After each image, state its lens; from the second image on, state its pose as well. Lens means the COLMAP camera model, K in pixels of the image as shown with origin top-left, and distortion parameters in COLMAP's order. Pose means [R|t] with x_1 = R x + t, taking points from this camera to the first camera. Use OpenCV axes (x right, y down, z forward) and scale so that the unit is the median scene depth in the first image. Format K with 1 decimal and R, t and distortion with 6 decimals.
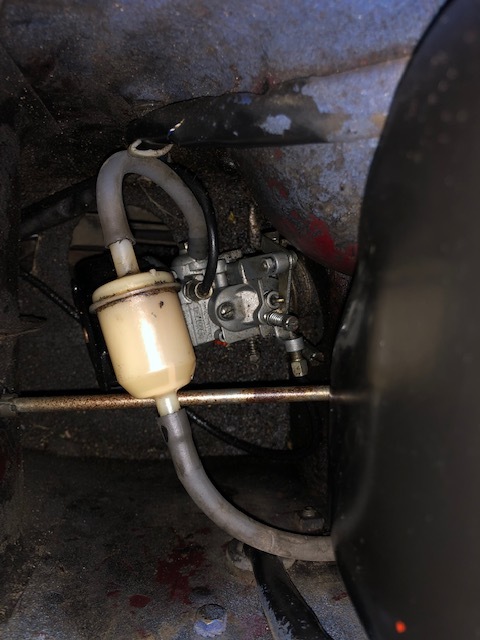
lens RADIAL K [[522.9, 0, 240.0], [0, 522.9, 320.0], [0, 0, 1]] dist [0.032600, -0.003485]
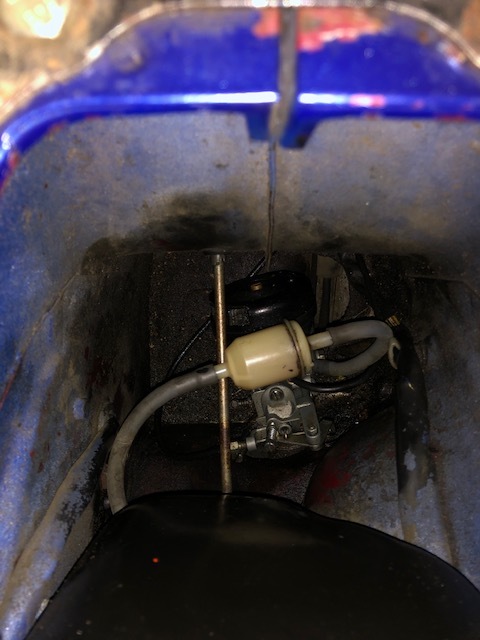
lens RADIAL K [[522.9, 0, 240.0], [0, 522.9, 320.0], [0, 0, 1]] dist [0.032600, -0.003485]
pose [[0.001679, 0.999996, -0.002276, -0.313866], [-0.999658, 0.001619, -0.026096, 0.164611], [-0.026092, 0.002319, 0.999657, -0.522235]]
